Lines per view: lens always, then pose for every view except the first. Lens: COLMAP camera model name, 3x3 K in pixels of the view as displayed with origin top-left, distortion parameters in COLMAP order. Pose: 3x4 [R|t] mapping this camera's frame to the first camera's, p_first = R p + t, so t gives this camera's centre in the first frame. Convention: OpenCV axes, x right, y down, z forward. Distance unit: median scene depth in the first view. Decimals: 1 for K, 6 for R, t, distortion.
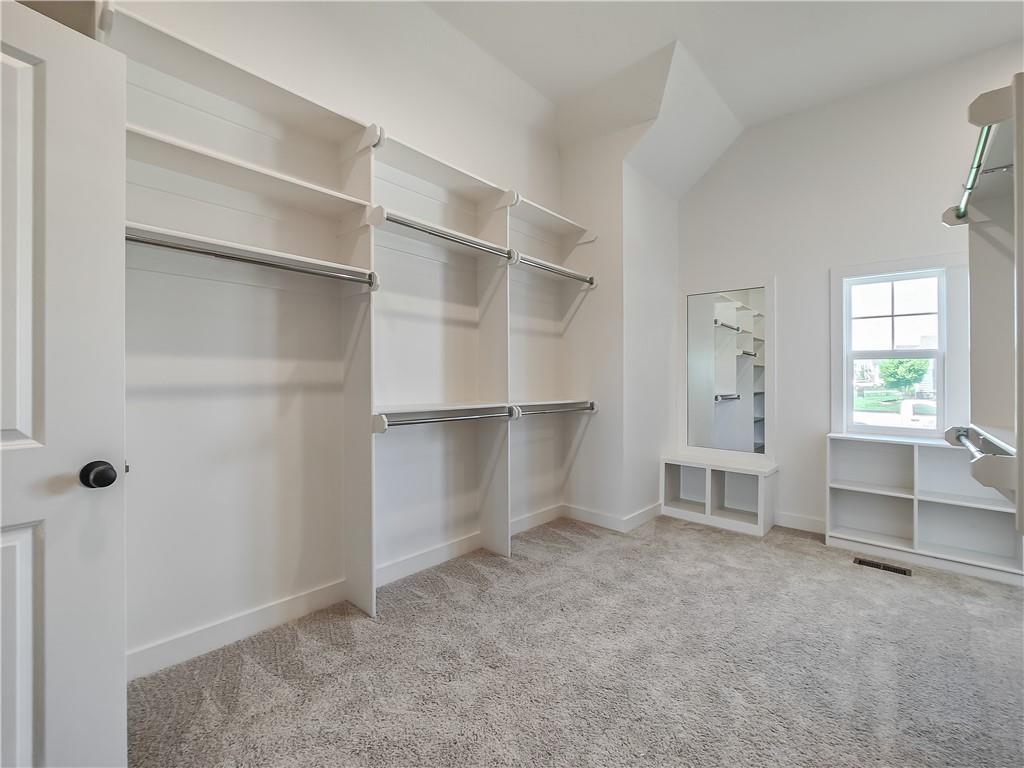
lens RADIAL K [[438.3, 0, 516.9], [0, 438.3, 382.6], [0, 0, 1]] dist [-0.002460, 0.000048]
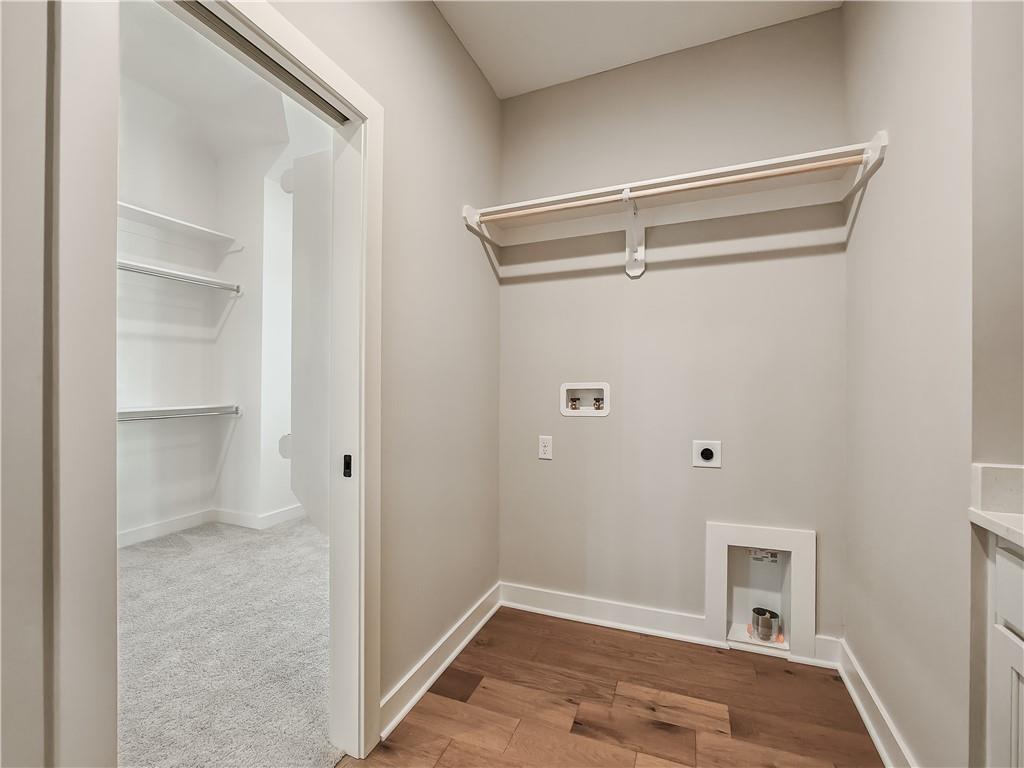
lens RADIAL K [[438.3, 0, 516.9], [0, 438.3, 382.6], [0, 0, 1]] dist [-0.002460, 0.000048]
pose [[0.945470, -0.016447, 0.325295, 0.465089], [0.018889, 0.999812, -0.004350, 0.005052], [-0.325162, 0.010258, 0.945603, -0.191046]]
